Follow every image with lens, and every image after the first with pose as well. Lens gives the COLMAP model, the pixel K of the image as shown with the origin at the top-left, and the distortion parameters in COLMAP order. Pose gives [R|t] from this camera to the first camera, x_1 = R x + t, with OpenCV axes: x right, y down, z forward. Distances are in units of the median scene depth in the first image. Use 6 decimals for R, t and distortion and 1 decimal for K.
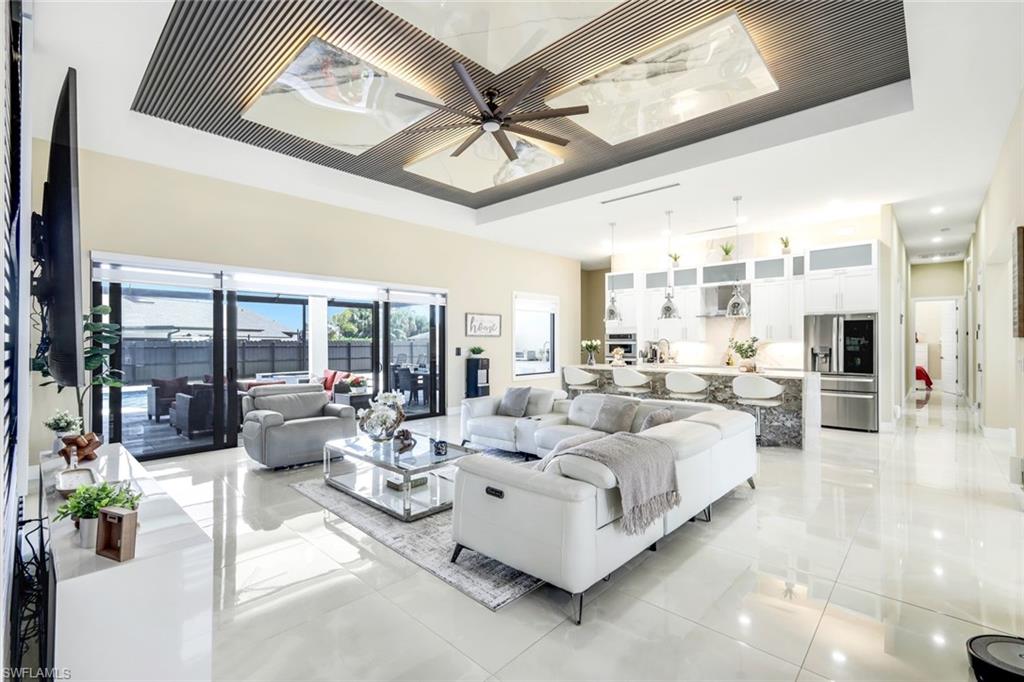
lens RADIAL K [[449.8, 0, 510.8], [0, 449.8, 340.7], [0, 0, 1]] dist [0.001429, 0.000259]
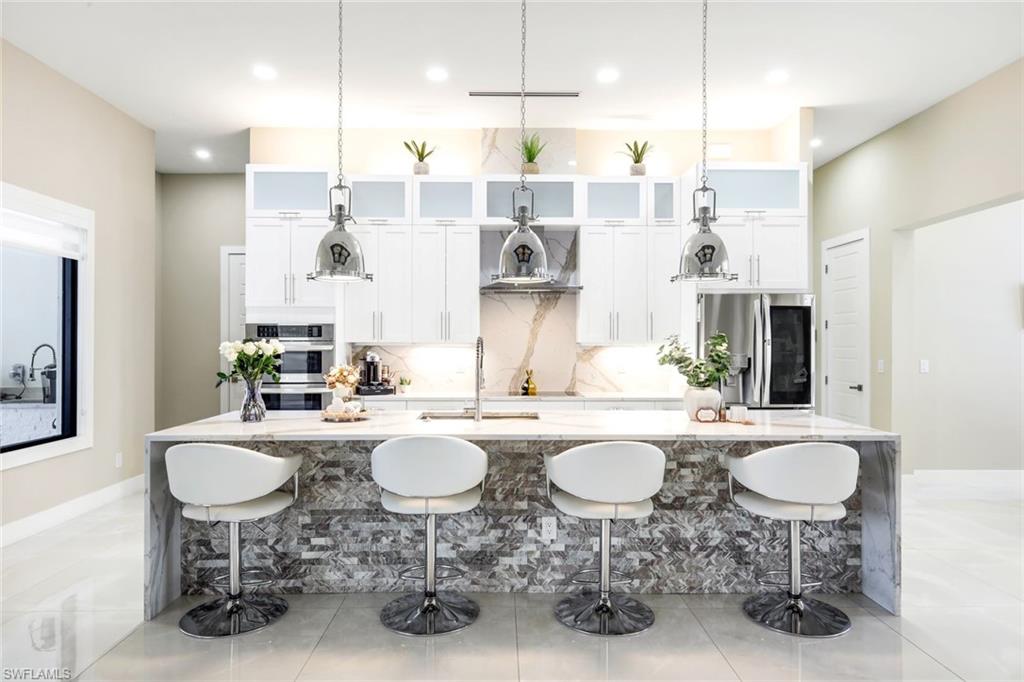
lens RADIAL K [[621.6, 0, 512.0], [0, 621.6, 341.0], [0, 0, 1]] dist [0.007212, 0.001534]
pose [[0.718028, 0.001661, 0.696012, 0.008589], [-0.003637, 0.999992, 0.001366, -0.002138], [-0.696005, -0.003512, 0.718029, 0.598564]]
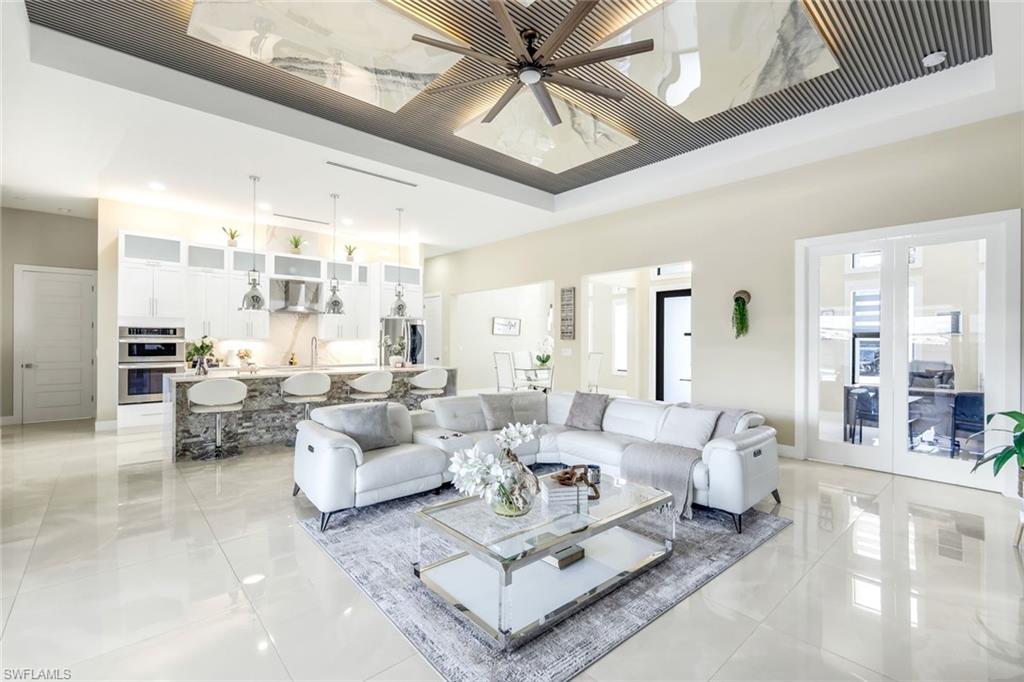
lens RADIAL K [[449.8, 0, 510.8], [0, 449.8, 340.7], [0, 0, 1]] dist [0.001429, 0.000259]
pose [[0.089915, -0.000413, 0.995949, -0.465931], [-0.009662, 0.999952, 0.001287, -0.001253], [-0.995903, -0.009738, 0.089907, 0.515924]]
